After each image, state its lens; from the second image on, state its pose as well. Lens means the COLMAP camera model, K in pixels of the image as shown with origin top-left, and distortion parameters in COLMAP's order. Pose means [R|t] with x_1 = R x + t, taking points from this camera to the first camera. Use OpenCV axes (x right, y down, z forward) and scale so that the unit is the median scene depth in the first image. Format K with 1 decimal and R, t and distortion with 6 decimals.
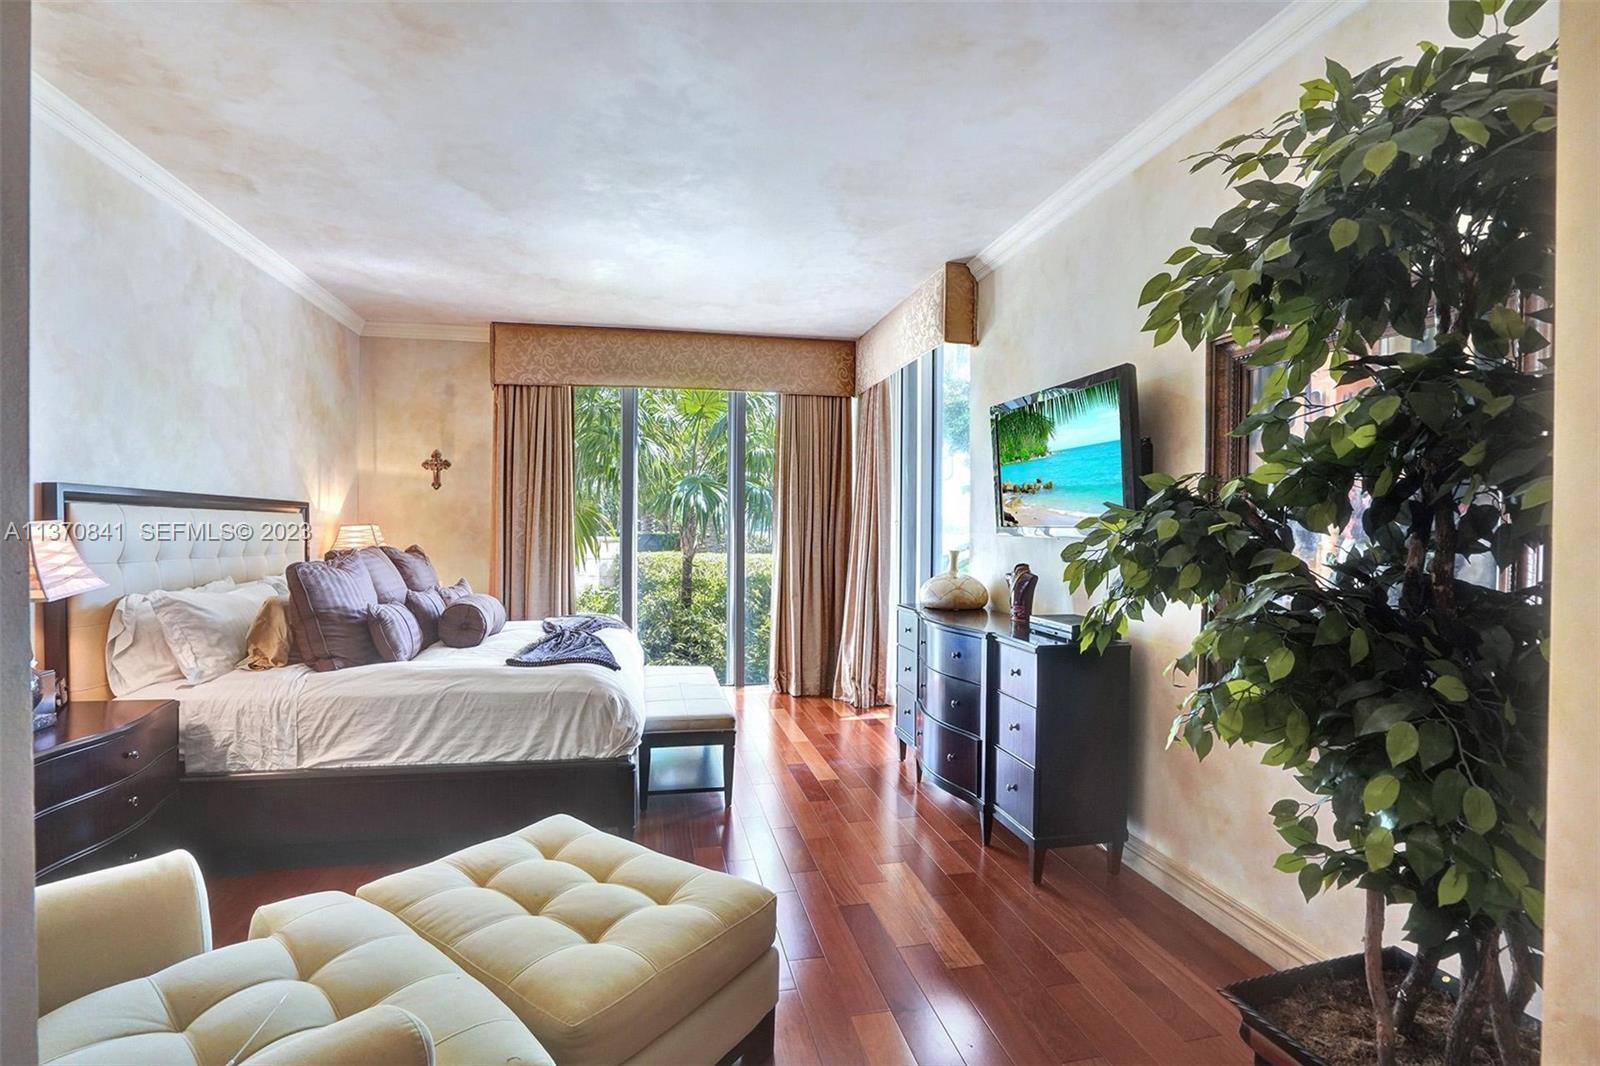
lens RADIAL K [[729.8, 0, 800.0], [0, 729.8, 533.0], [0, 0, 1]] dist [-0.069916, 0.025079]
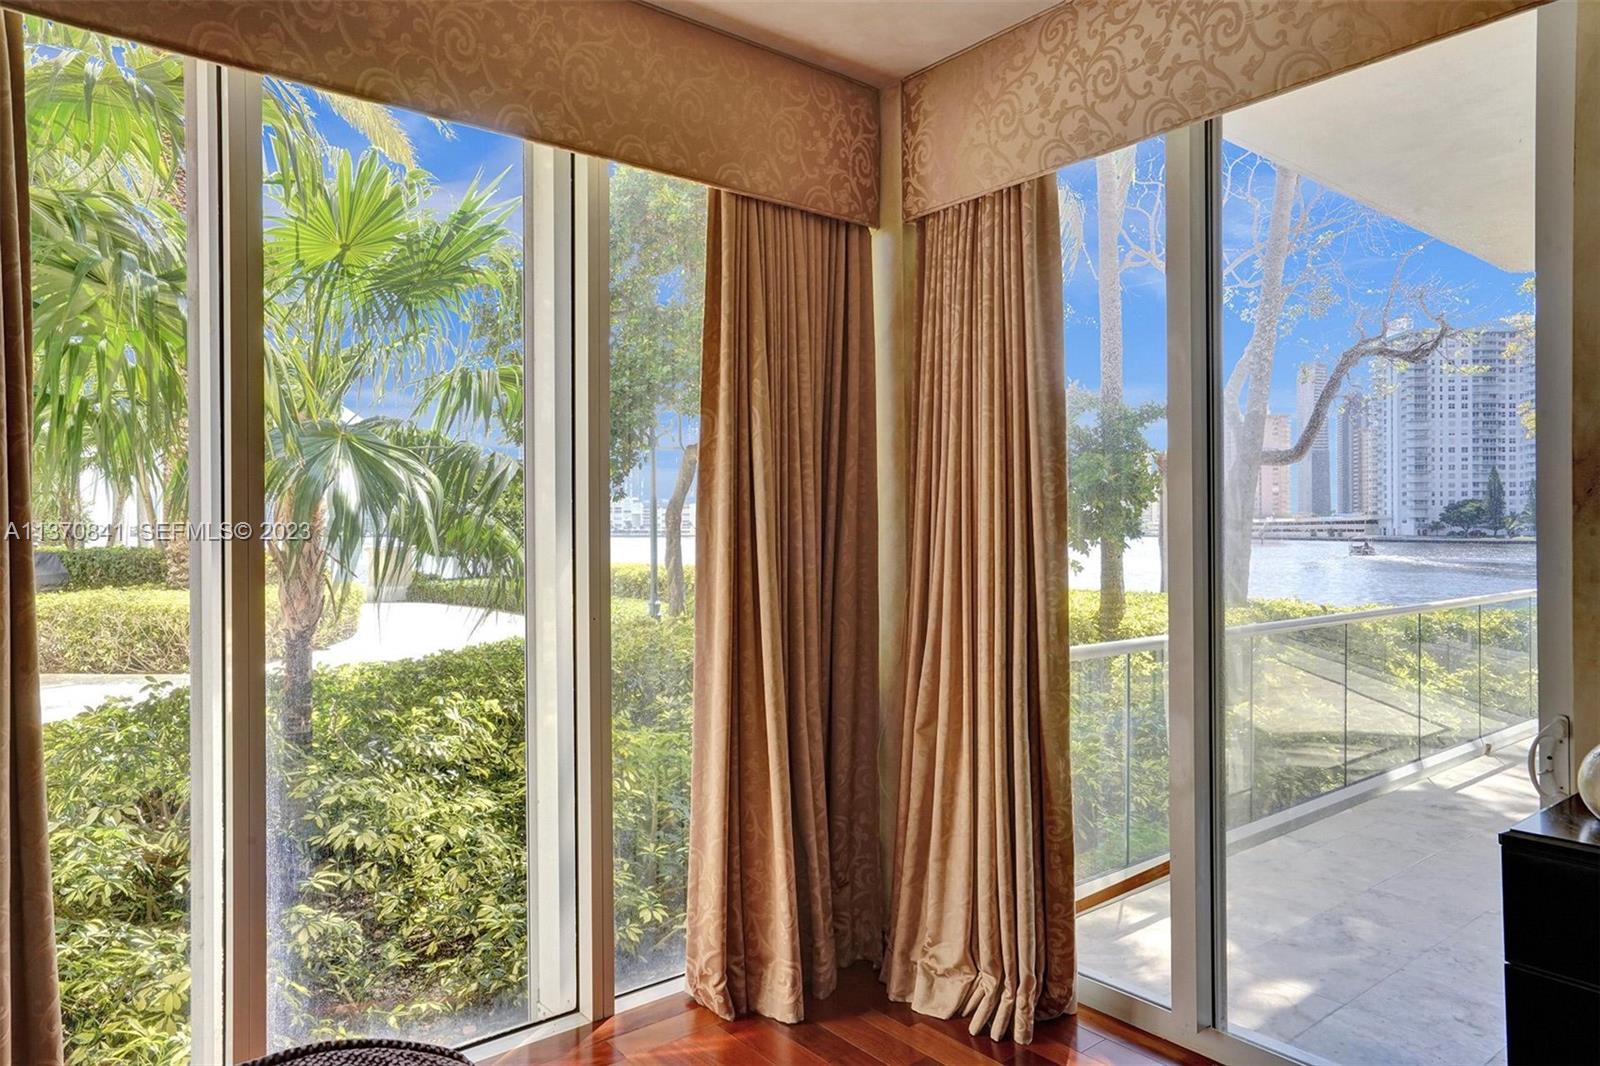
lens RADIAL K [[966.7, 0, 805.2], [0, 966.7, 532.4], [0, 0, 1]] dist [0.007563, 0.002428]
pose [[0.887243, -0.009817, 0.461198, -0.228958], [0.013116, 0.999906, -0.003949, -0.020710], [-0.461116, 0.009553, 0.887289, 0.600473]]
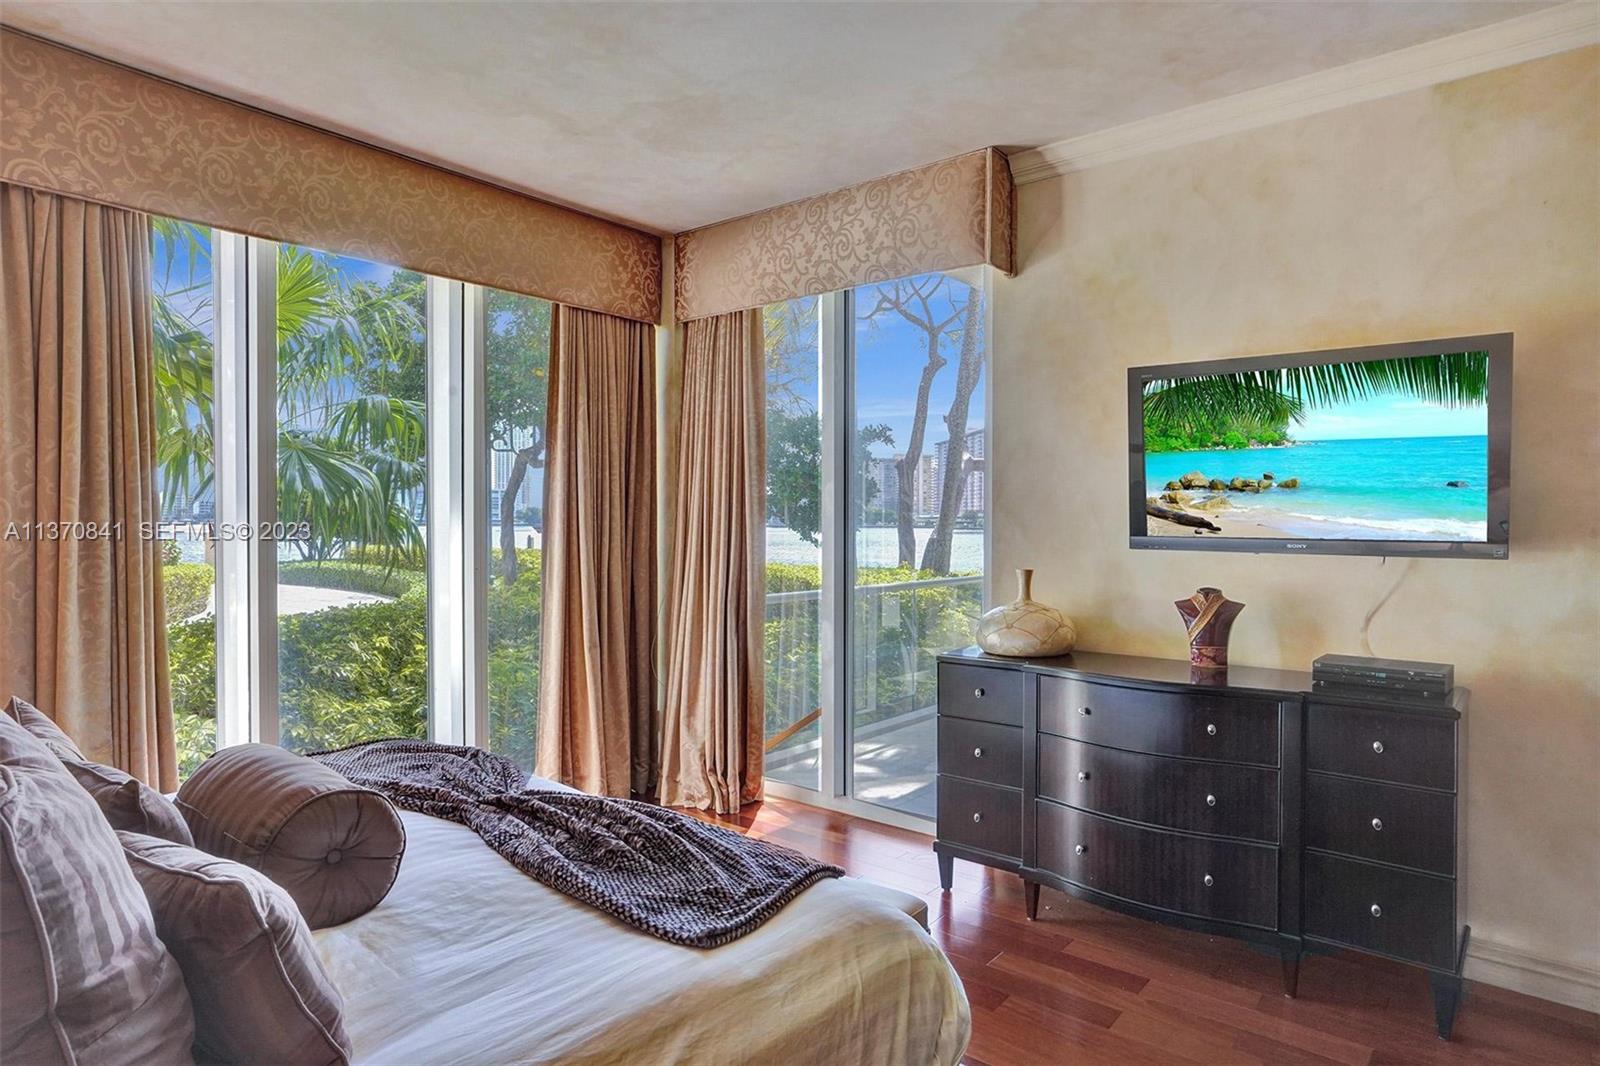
lens RADIAL K [[887.9, 0, 800.0], [0, 887.9, 533.0], [0, 0, 1]] dist [-0.060527, 0.040860]
pose [[0.778263, -0.013841, 0.627785, -0.348456], [0.006295, 0.999879, 0.014241, -0.017679], [-0.627906, -0.007131, 0.778256, 0.352190]]
